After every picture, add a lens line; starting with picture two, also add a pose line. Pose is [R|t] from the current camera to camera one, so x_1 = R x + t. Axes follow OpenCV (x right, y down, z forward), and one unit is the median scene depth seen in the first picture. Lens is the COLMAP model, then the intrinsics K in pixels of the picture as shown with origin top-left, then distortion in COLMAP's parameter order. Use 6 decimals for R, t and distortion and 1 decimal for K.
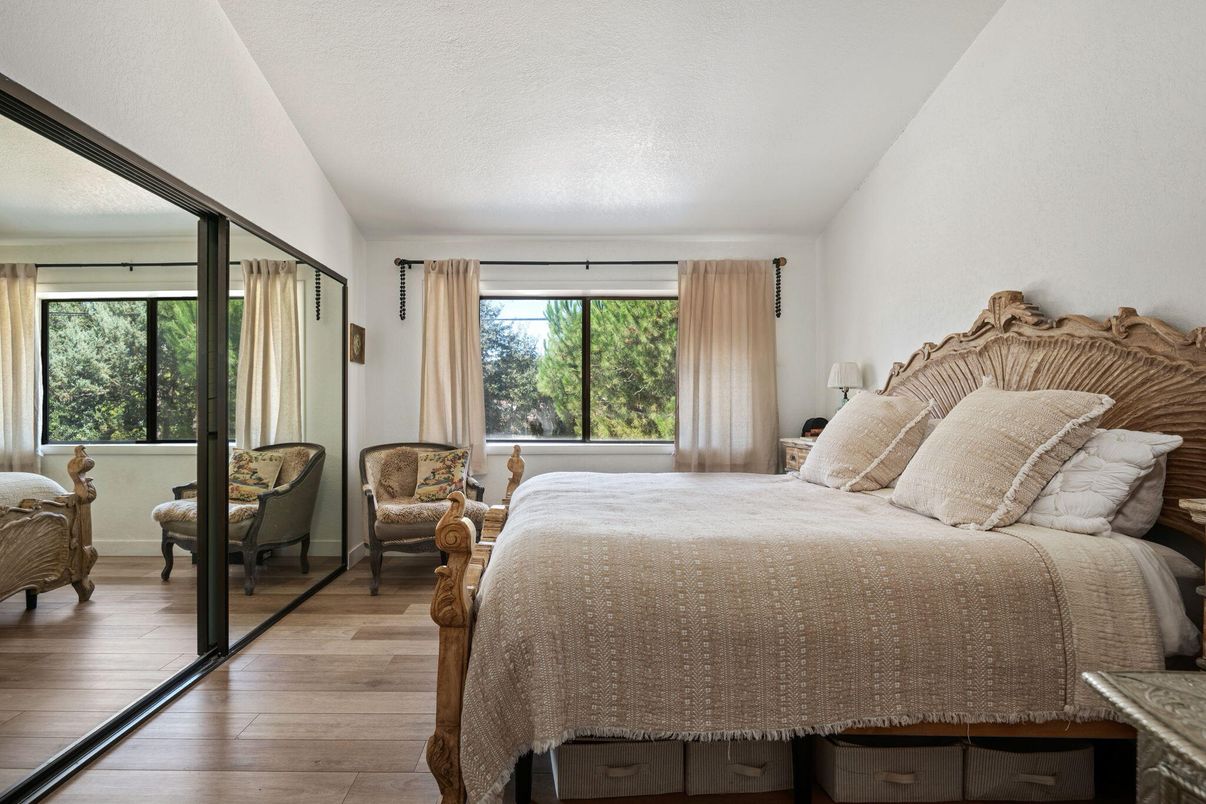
lens RADIAL K [[638.7, 0, 600.0], [0, 638.7, 401.1], [0, 0, 1]] dist [0.000979, 0.000349]
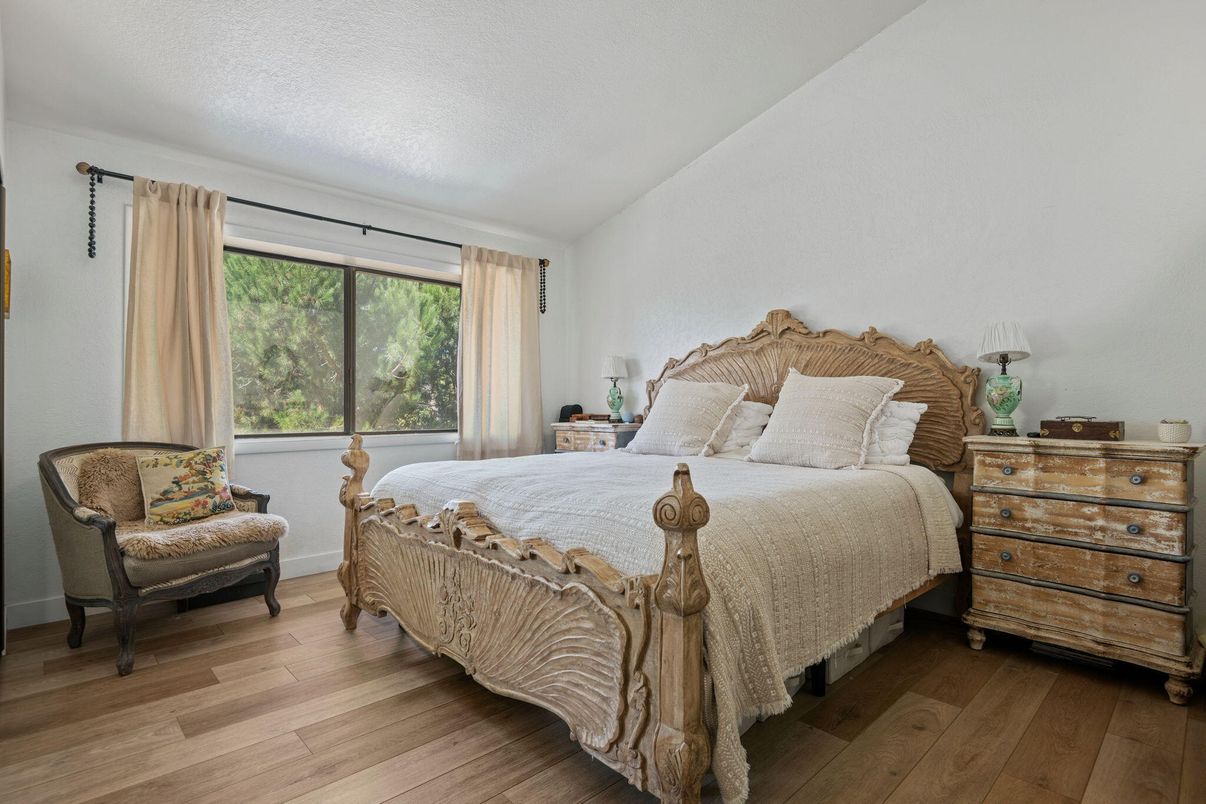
lens RADIAL K [[597.7, 0, 600.3], [0, 597.7, 402.7], [0, 0, 1]] dist [-0.000306, 0.001344]
pose [[0.724341, 0.001414, 0.689440, -0.385481], [-0.000625, 0.999999, -0.001394, 0.025588], [-0.689441, 0.000579, 0.724341, 0.207148]]
